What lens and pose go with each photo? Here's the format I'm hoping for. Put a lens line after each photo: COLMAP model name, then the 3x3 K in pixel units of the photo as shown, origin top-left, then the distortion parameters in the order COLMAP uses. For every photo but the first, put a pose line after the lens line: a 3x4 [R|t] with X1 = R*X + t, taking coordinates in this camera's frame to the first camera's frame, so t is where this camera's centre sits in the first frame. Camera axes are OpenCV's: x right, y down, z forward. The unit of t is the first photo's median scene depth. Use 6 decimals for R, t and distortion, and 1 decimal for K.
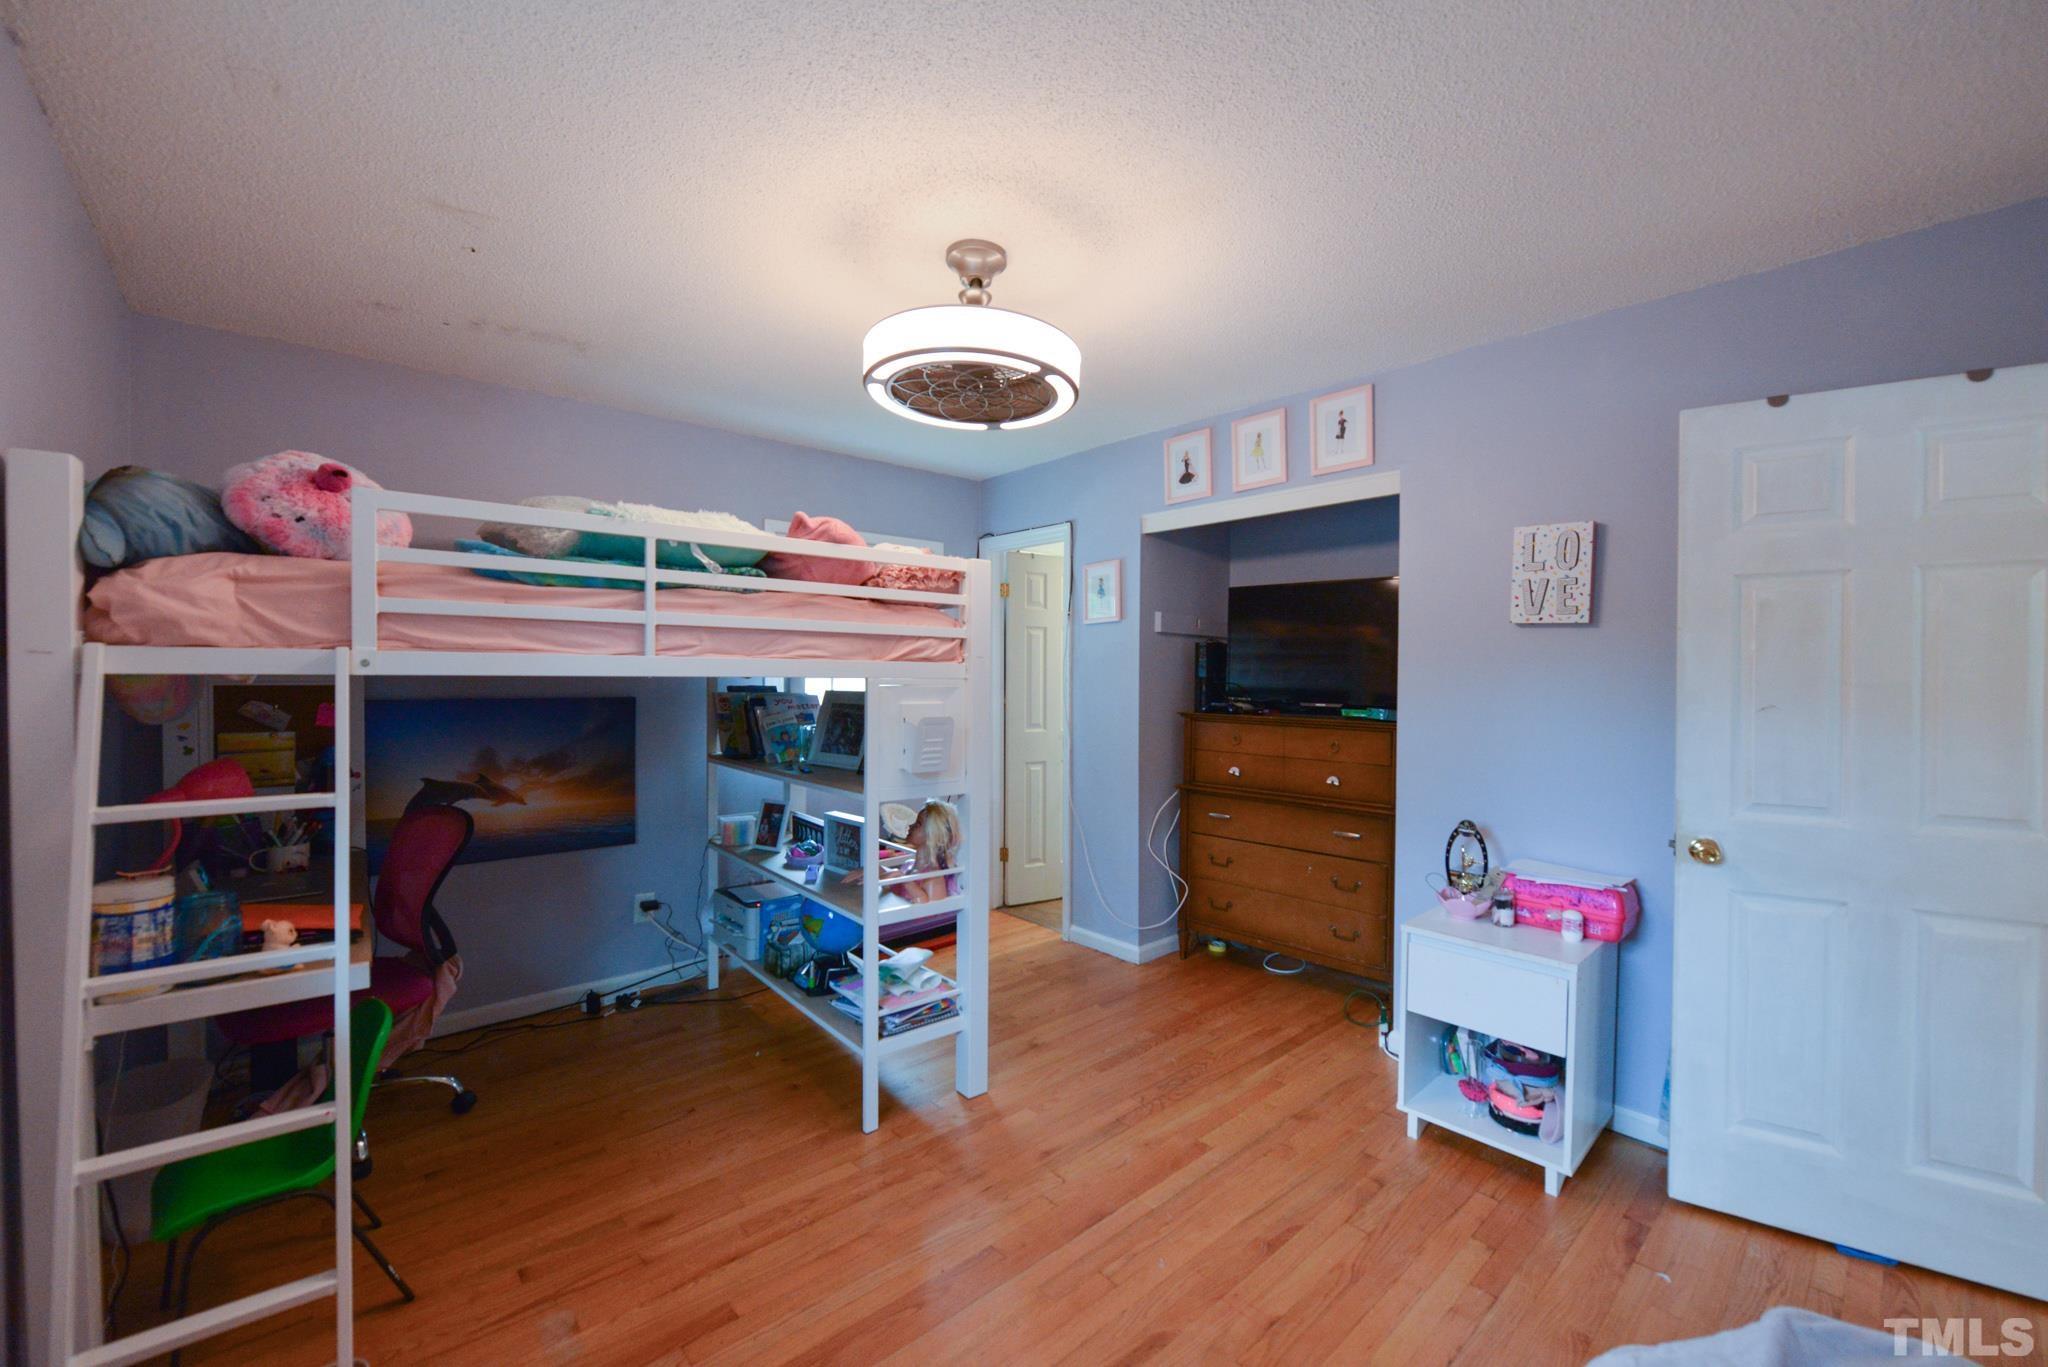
lens RADIAL K [[821.9, 0, 1027.3], [0, 821.9, 685.0], [0, 0, 1]] dist [-0.003320, -0.002262]
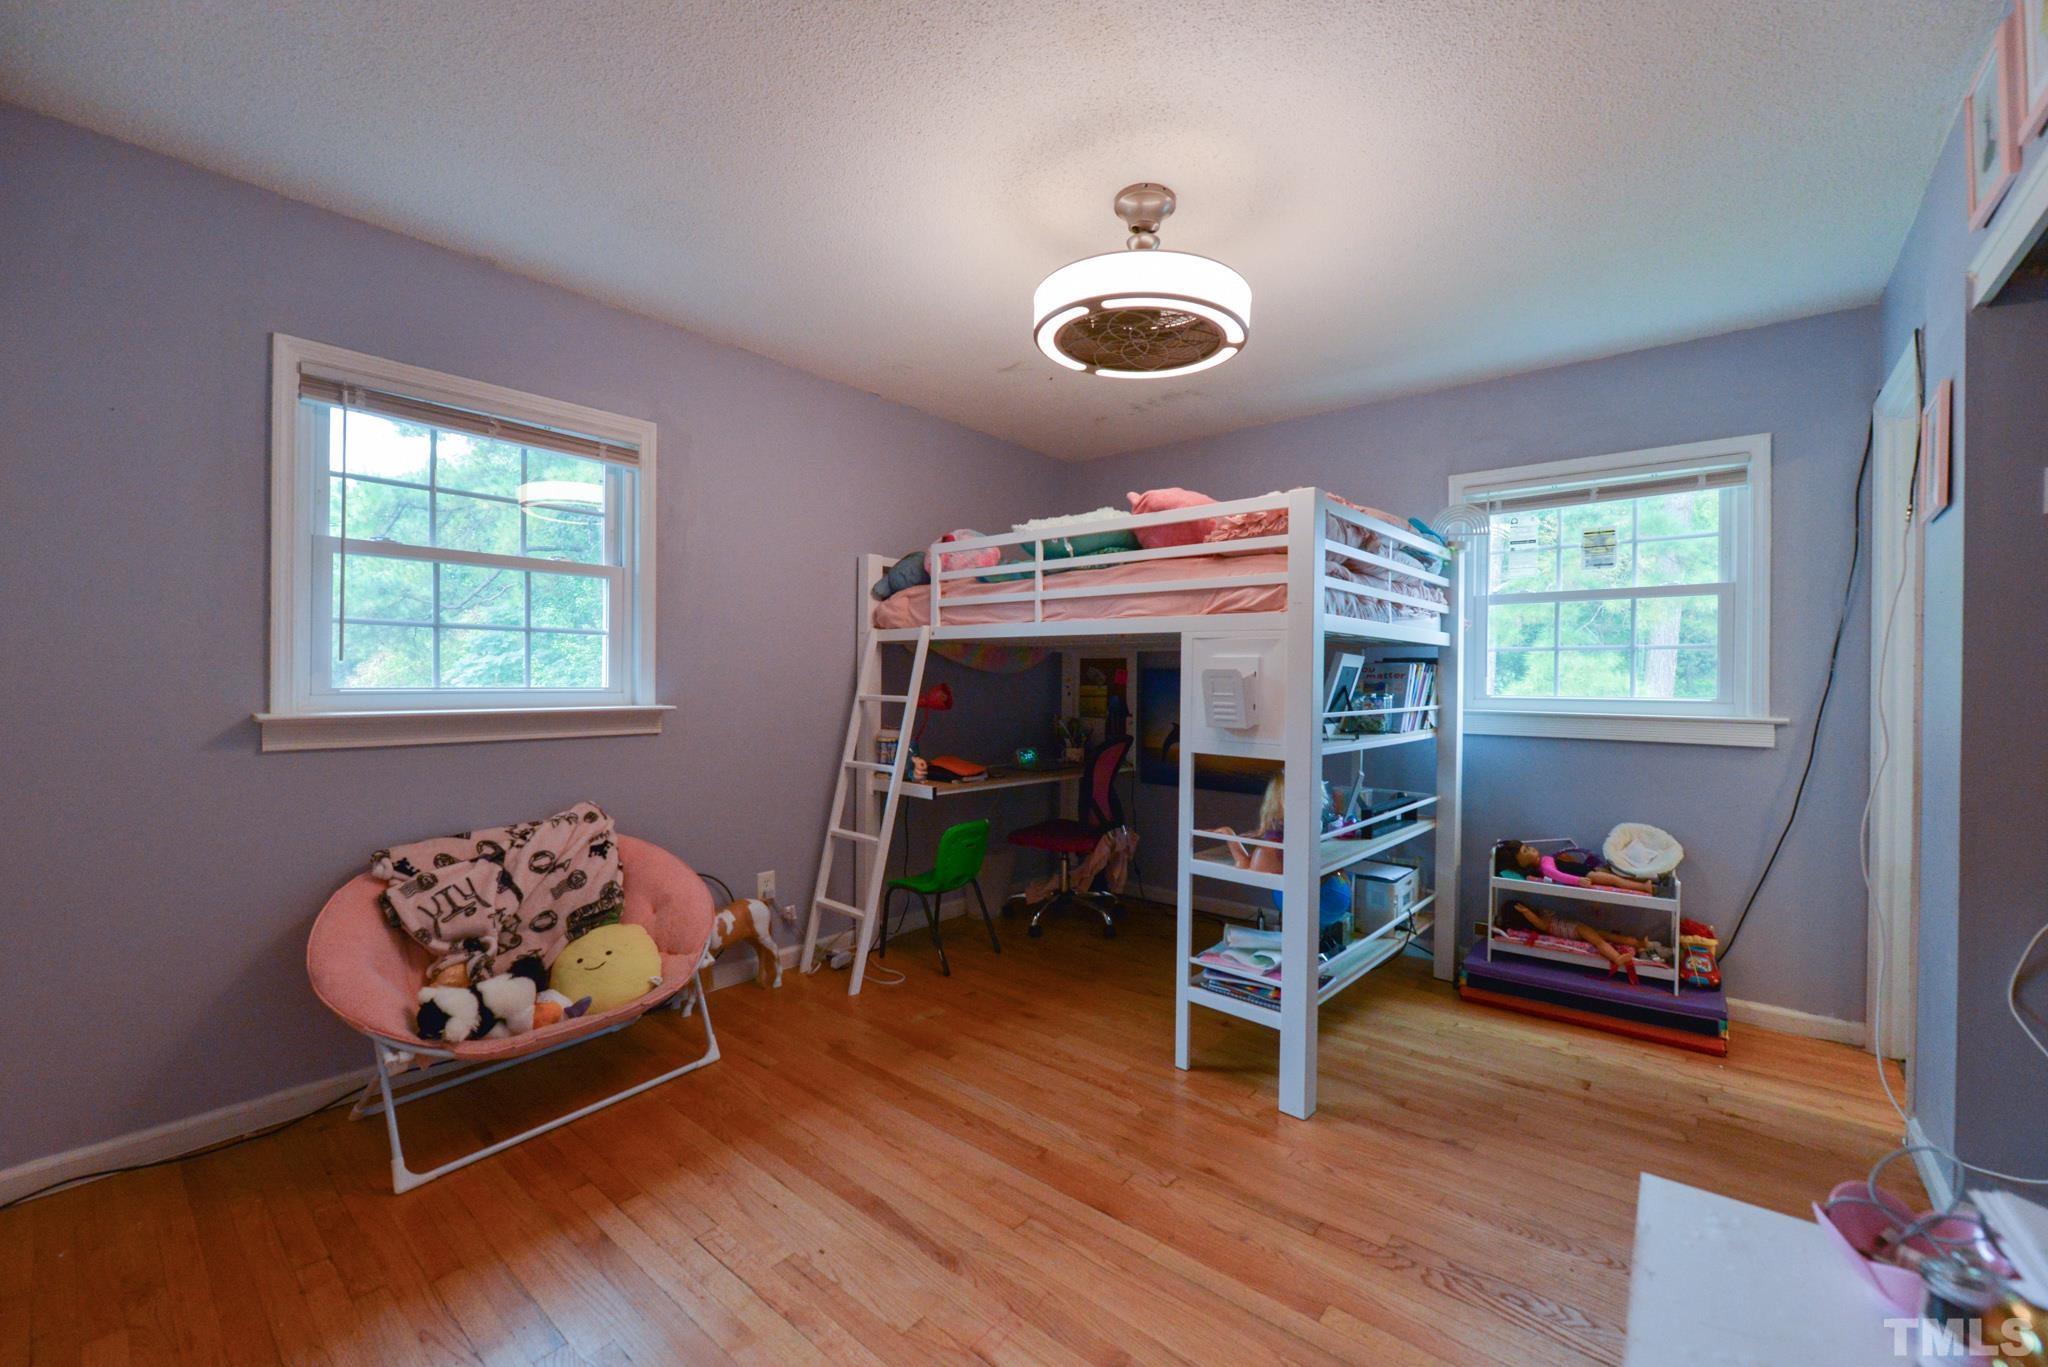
lens RADIAL K [[821.9, 0, 1027.3], [0, 821.9, 685.0], [0, 0, 1]] dist [-0.003320, -0.002262]
pose [[0.148741, 0.004742, -0.988865, 0.914369], [-0.022034, 0.999756, 0.001480, 0.069534], [0.988631, 0.021569, 0.148809, 0.728104]]
